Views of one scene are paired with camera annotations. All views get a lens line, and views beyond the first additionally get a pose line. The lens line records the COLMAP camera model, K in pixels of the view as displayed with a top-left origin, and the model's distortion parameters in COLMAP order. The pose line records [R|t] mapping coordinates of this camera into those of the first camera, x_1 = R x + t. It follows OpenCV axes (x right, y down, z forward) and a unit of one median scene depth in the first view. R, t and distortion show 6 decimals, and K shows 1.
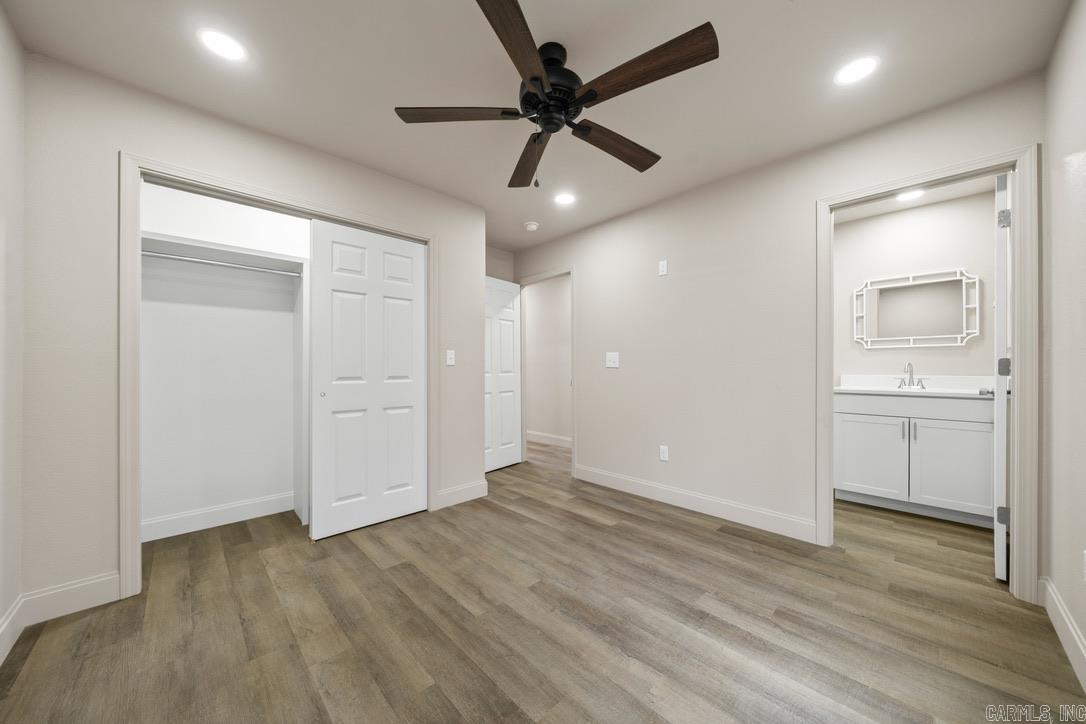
lens RADIAL K [[368.6, 0, 546.8], [0, 368.6, 368.4], [0, 0, 1]] dist [-0.005890, 0.000162]
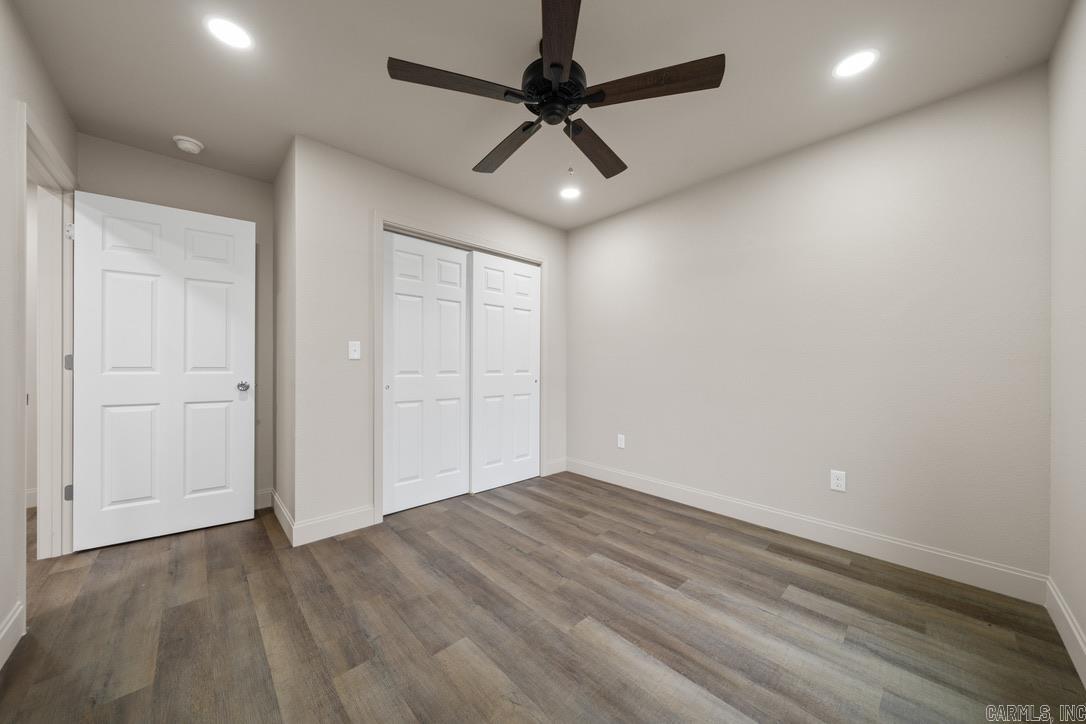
lens RADIAL K [[368.6, 0, 538.3], [0, 368.6, 364.5], [0, 0, 1]] dist [-0.005890, 0.000162]
pose [[0.999954, 0.001516, -0.009511, -0.137683], [-0.001496, 0.999997, 0.002113, -0.000293], [0.009514, -0.002099, 0.999953, -0.119681]]
